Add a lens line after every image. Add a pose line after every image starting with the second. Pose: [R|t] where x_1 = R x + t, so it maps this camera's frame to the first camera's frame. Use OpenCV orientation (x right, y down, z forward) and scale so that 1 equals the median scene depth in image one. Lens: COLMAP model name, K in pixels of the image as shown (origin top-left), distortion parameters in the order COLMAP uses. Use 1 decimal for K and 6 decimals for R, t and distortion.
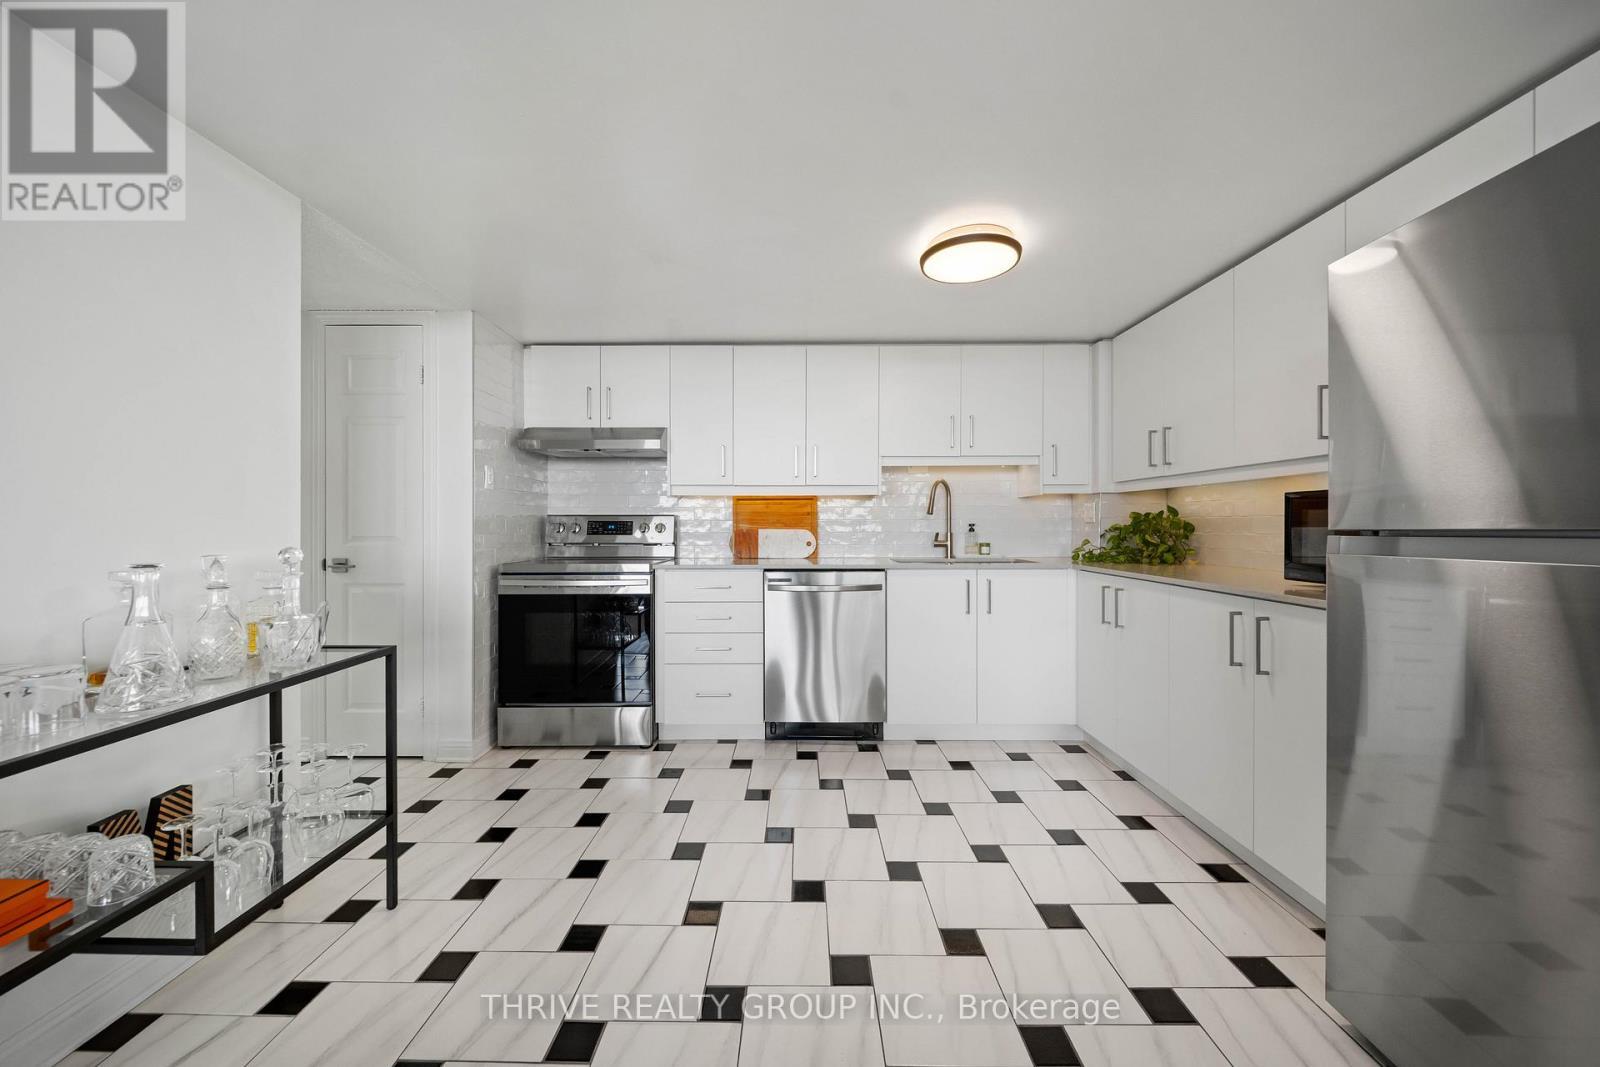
lens RADIAL K [[579.6, 0, 795.5], [0, 579.6, 529.0], [0, 0, 1]] dist [0.000869, 0.000089]
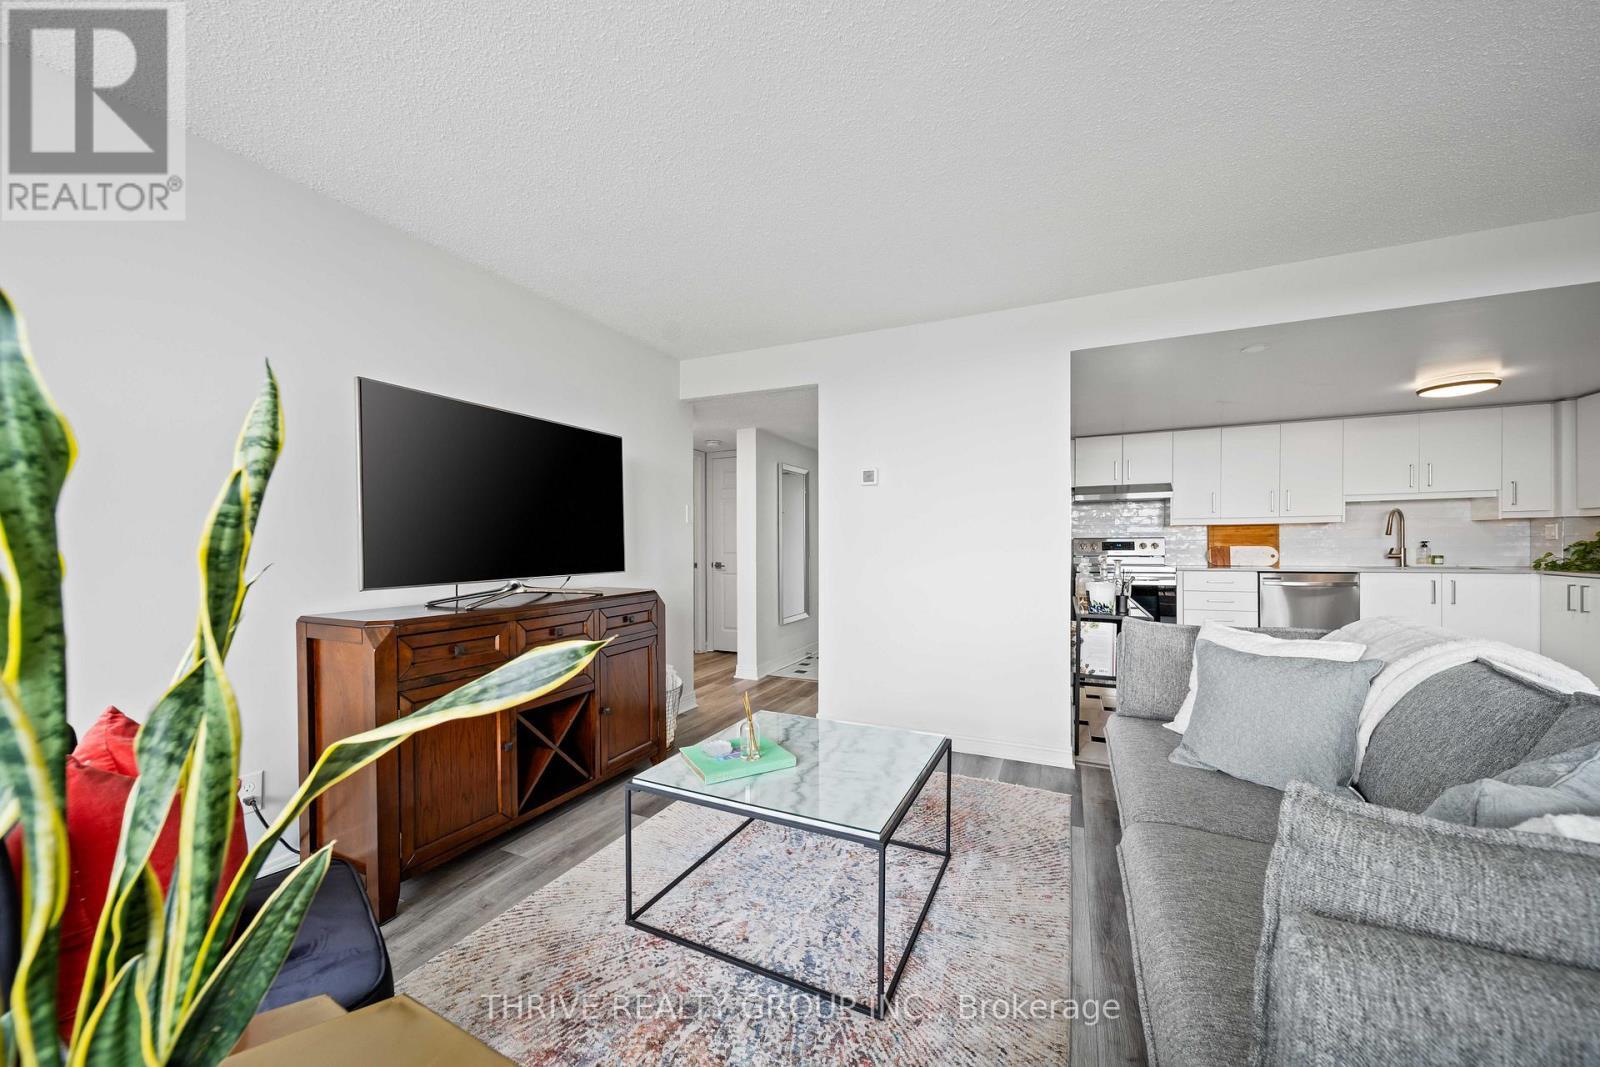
lens RADIAL K [[580.6, 0, 791.6], [0, 580.6, 548.4], [0, 0, 1]] dist [-0.006226, -0.000163]
pose [[0.907066, -0.004717, -0.420962, -0.470185], [0.006001, 0.999981, 0.001725, -0.003589], [0.420946, -0.004091, 0.907077, -0.837266]]
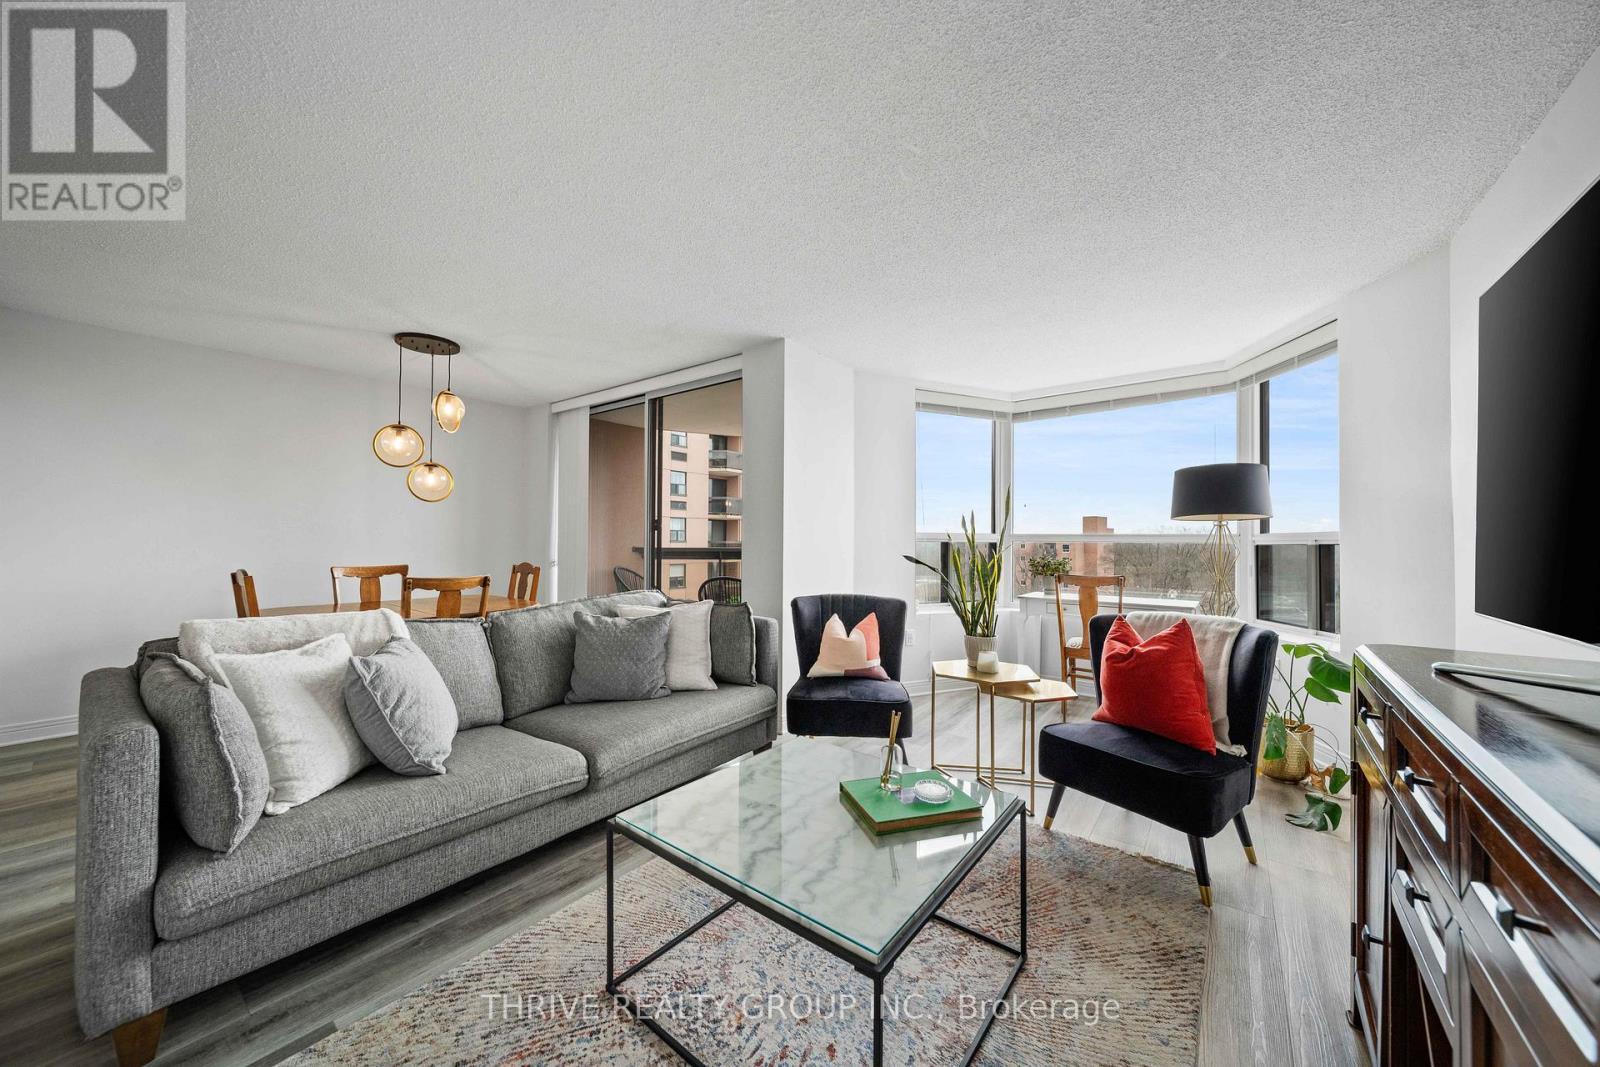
lens RADIAL K [[574.0, 0, 800.0], [0, 574.0, 533.5], [0, 0, 1]] dist [-0.001347, -0.000080]
pose [[-0.795399, 0.003664, 0.606076, -0.954879], [-0.001487, 0.999967, -0.007996, -0.009065], [-0.606085, -0.007262, -0.795367, 0.056251]]
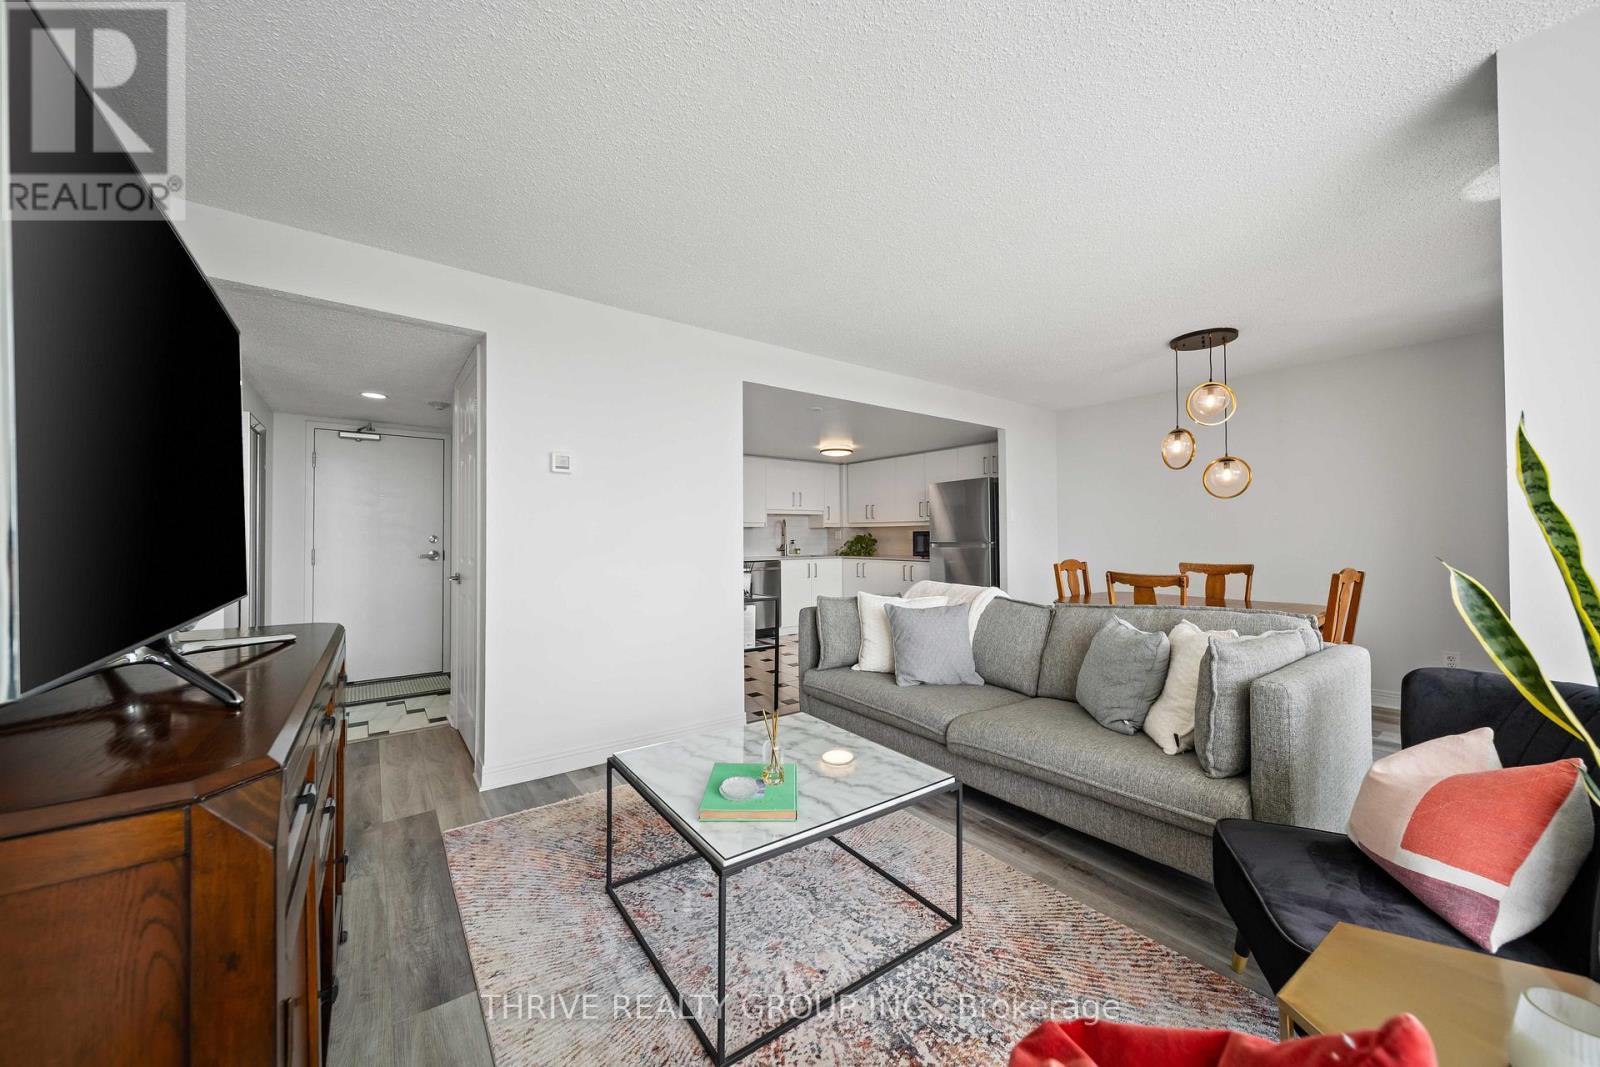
lens RADIAL K [[581.3, 0, 800.0], [0, 581.3, 533.5], [0, 0, 1]] dist [-0.000882, -0.000142]
pose [[0.796463, 0.000981, 0.604686, -1.008784], [0.007847, 0.999898, -0.011957, -0.007527], [-0.604636, 0.014268, 0.796374, -0.763719]]
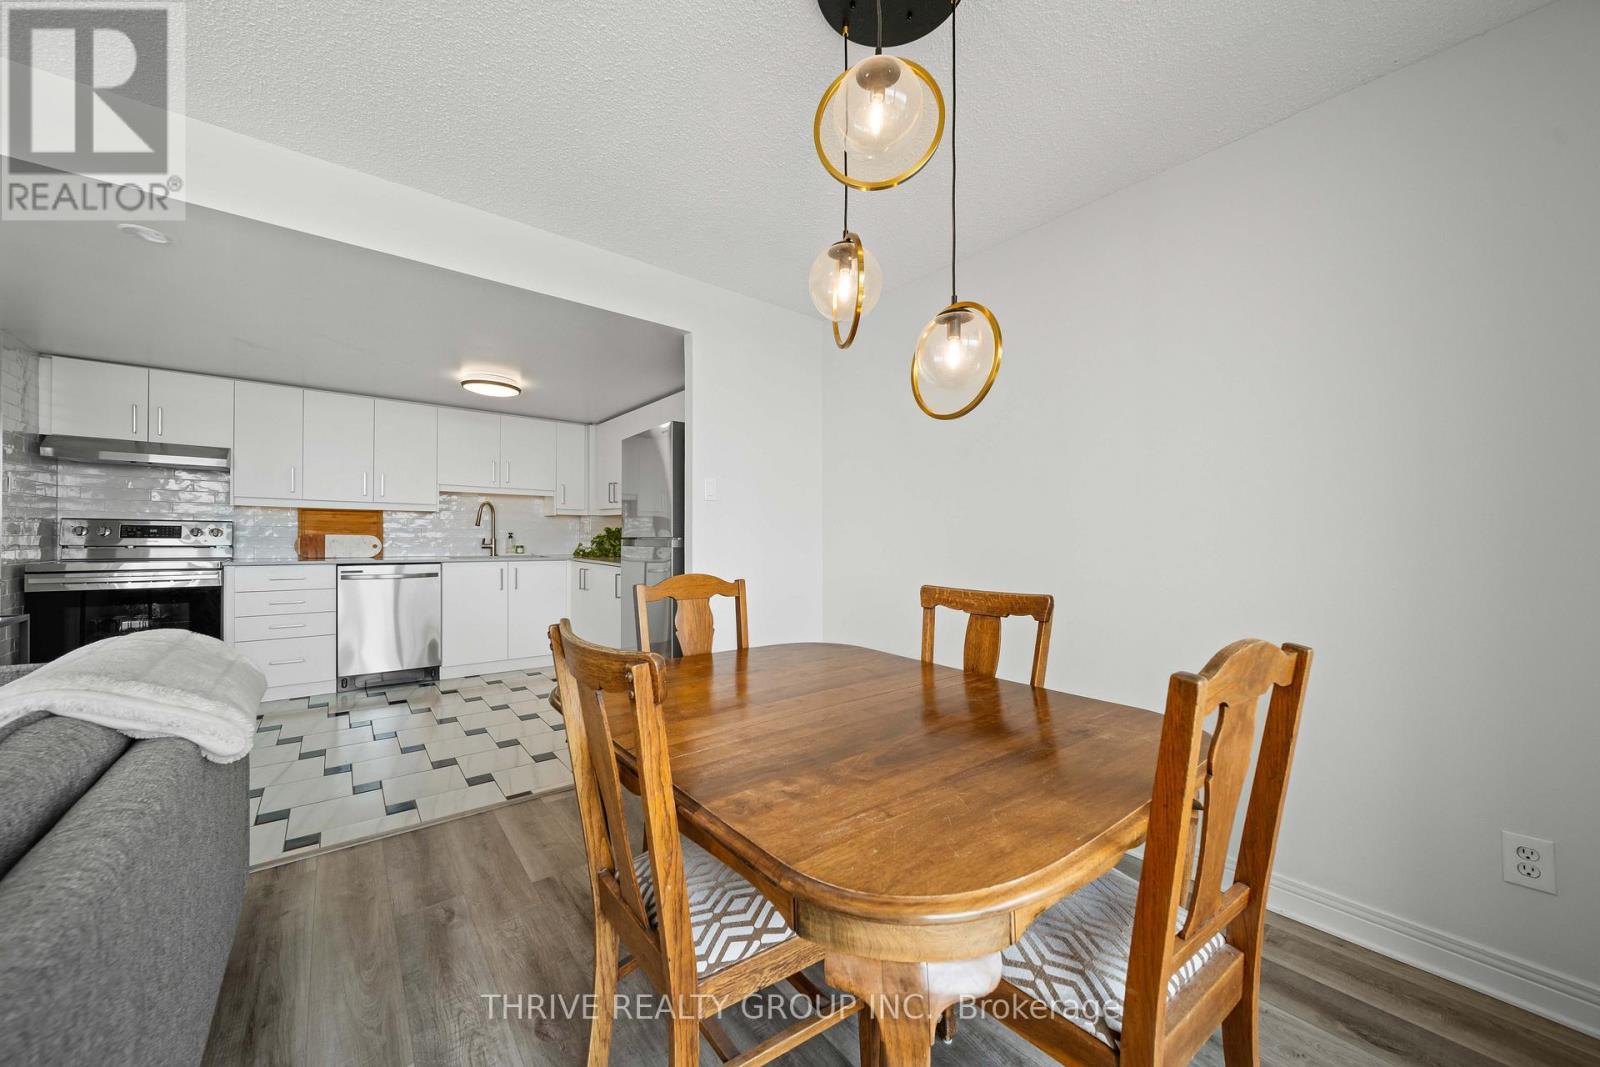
lens RADIAL K [[578.6, 0, 796.2], [0, 578.6, 542.6], [0, 0, 1]] dist [-0.000866, -0.000217]
pose [[0.776957, 0.004090, 0.629540, -0.061204], [-0.008623, 0.999954, 0.004146, 0.003708], [-0.629495, -0.008649, 0.776957, -0.623925]]
